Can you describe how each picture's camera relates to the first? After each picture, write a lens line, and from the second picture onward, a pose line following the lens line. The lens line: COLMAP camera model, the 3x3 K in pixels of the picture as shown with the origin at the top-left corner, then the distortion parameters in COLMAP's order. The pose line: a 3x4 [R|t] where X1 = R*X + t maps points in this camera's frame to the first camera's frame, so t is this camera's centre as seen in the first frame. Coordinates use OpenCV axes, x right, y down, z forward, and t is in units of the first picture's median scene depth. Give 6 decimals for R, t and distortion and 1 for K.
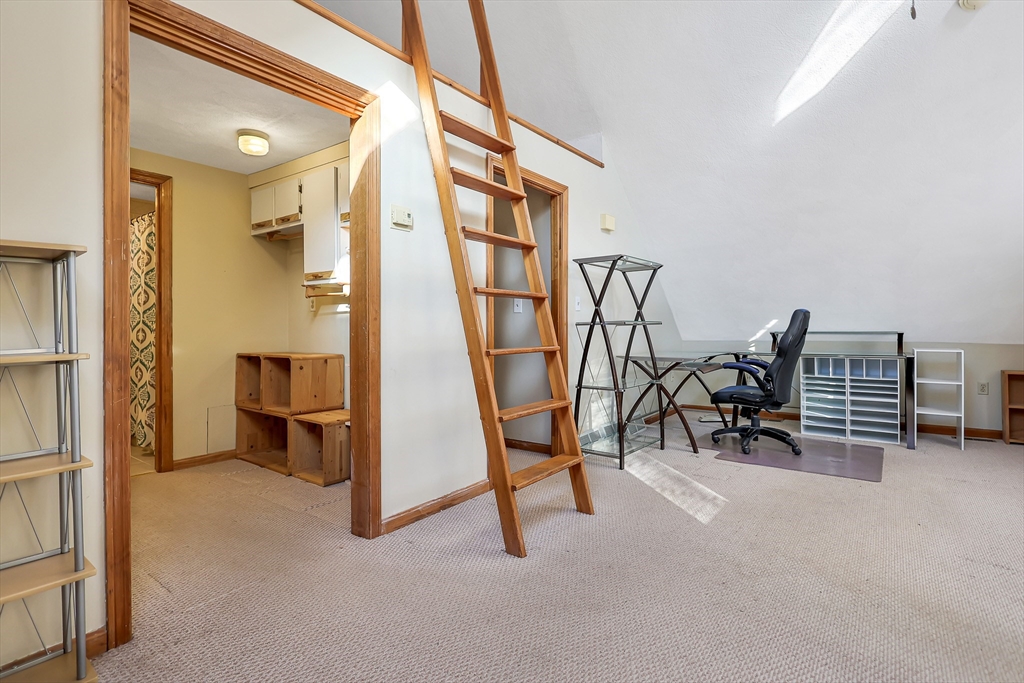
lens RADIAL K [[506.0, 0, 504.4], [0, 506.0, 333.7], [0, 0, 1]] dist [-0.003347, -0.001513]
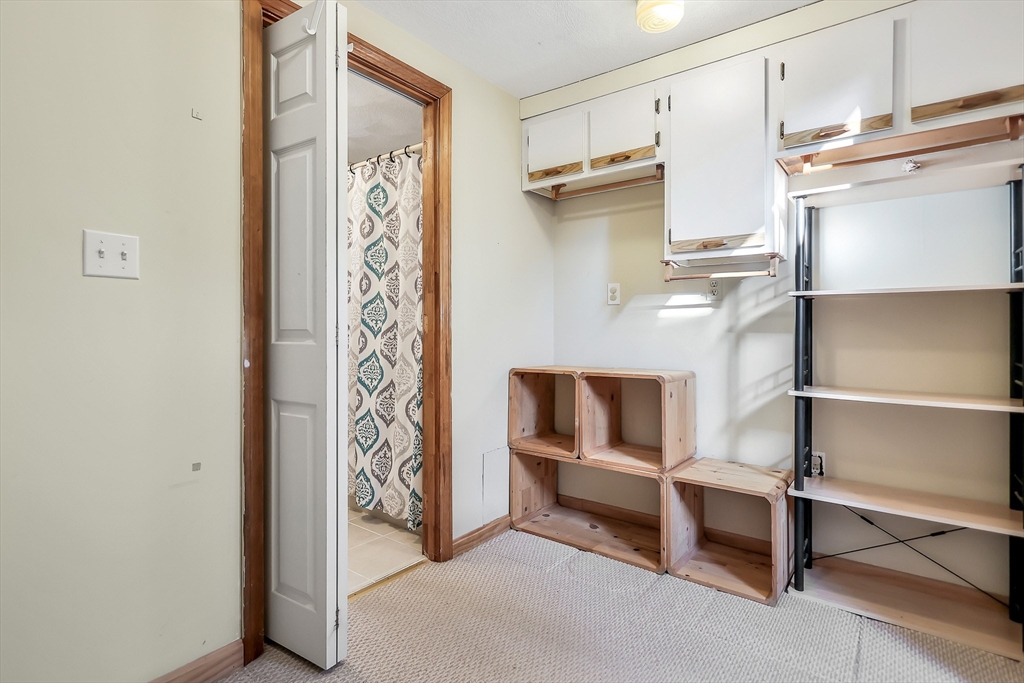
lens RADIAL K [[506.0, 0, 517.2], [0, 506.0, 335.2], [0, 0, 1]] dist [-0.003347, -0.001513]
pose [[0.999980, -0.001595, -0.006135, -0.570920], [0.001624, 0.999987, 0.004747, -0.008064], [0.006128, -0.004757, 0.999970, 0.375148]]
